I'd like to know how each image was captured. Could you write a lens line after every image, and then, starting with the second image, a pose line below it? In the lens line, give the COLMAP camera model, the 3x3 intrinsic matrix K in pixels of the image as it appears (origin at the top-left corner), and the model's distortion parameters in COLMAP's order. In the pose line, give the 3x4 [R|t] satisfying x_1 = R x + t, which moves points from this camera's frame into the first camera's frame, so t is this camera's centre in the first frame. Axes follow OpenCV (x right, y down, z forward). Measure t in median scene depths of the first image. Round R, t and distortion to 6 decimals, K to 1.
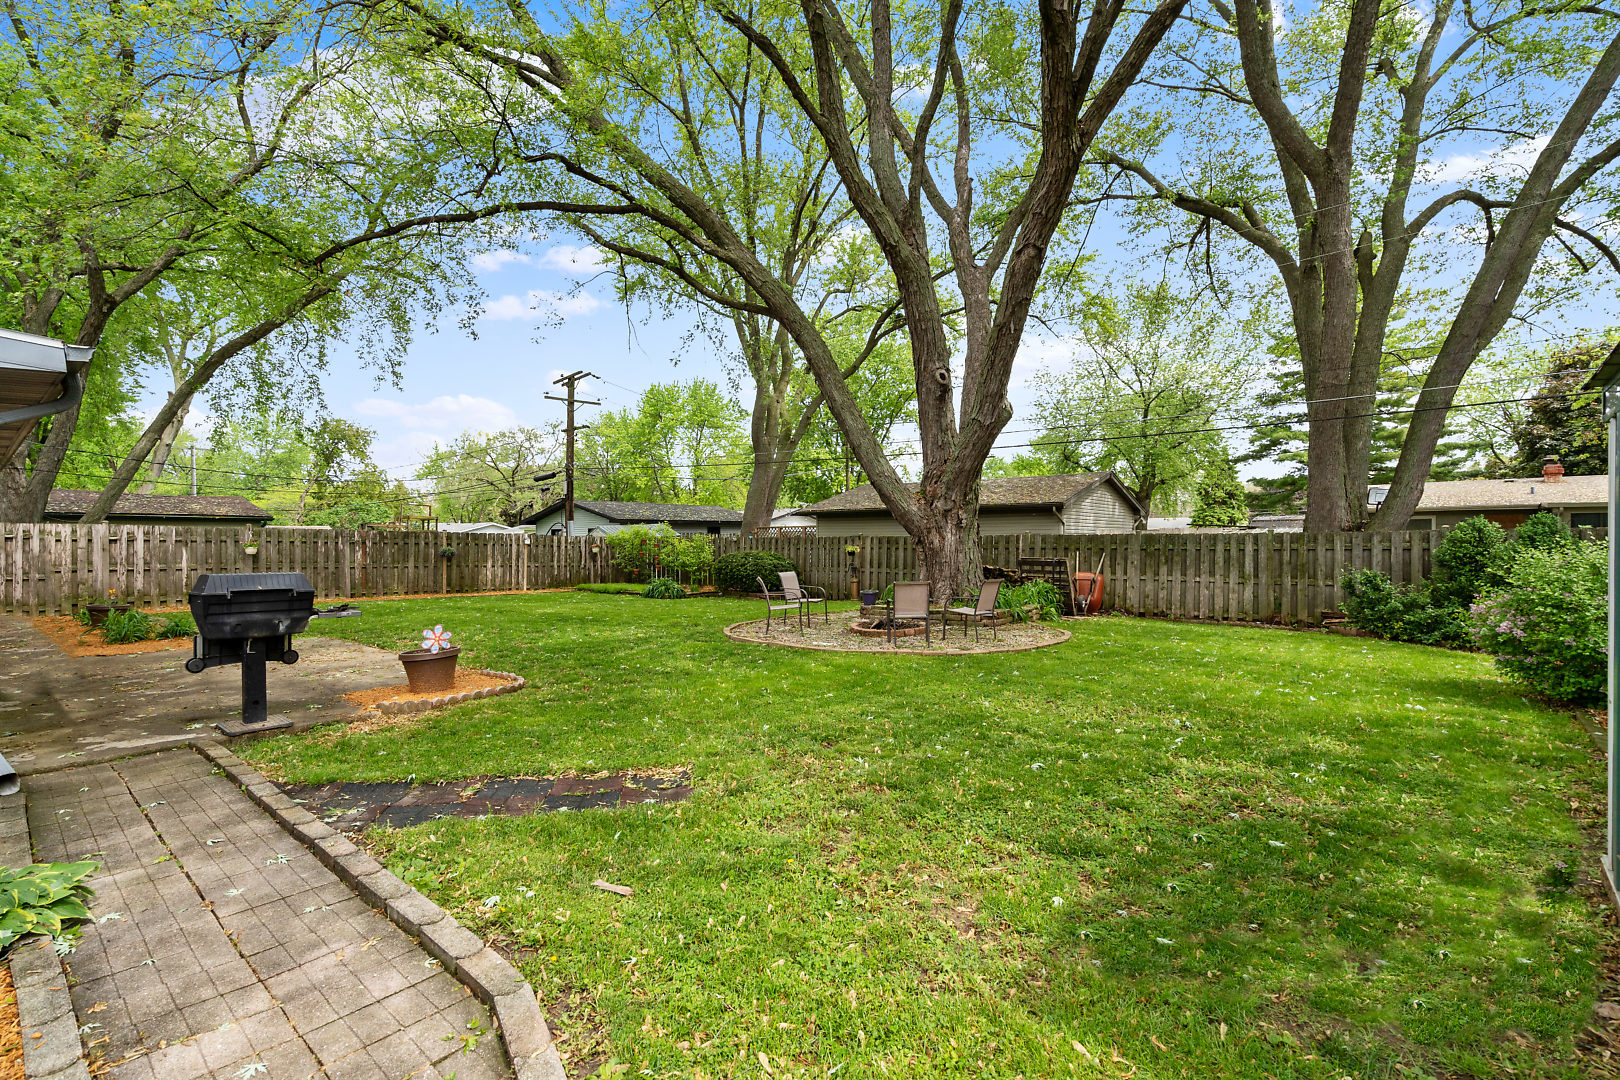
lens RADIAL K [[740.6, 0, 808.1], [0, 740.6, 542.9], [0, 0, 1]] dist [-0.004772, 0.000788]
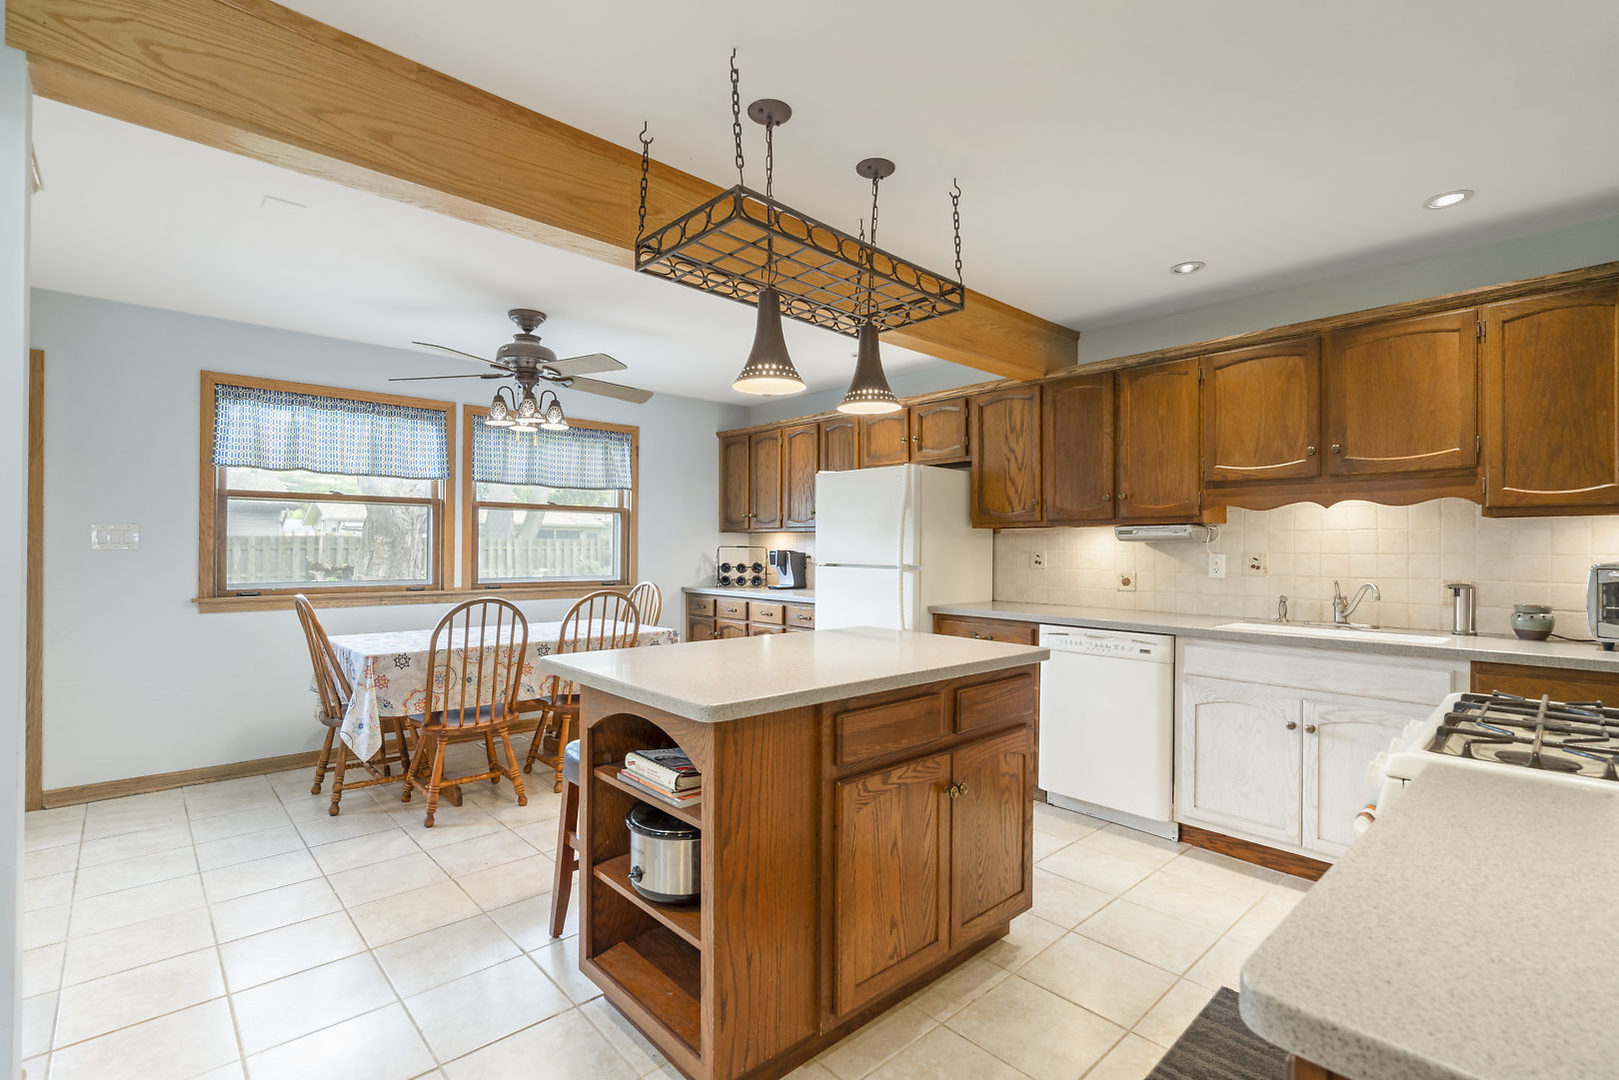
lens RADIAL K [[740.2, 0, 816.7], [0, 740.2, 549.1], [0, 0, 1]] dist [-0.004772, 0.000788]
pose [[0.102502, 0.002933, 0.994729, -0.813573], [-0.003585, 0.999990, -0.002579, 0.009446], [-0.994726, -0.003302, 0.102511, 0.227943]]
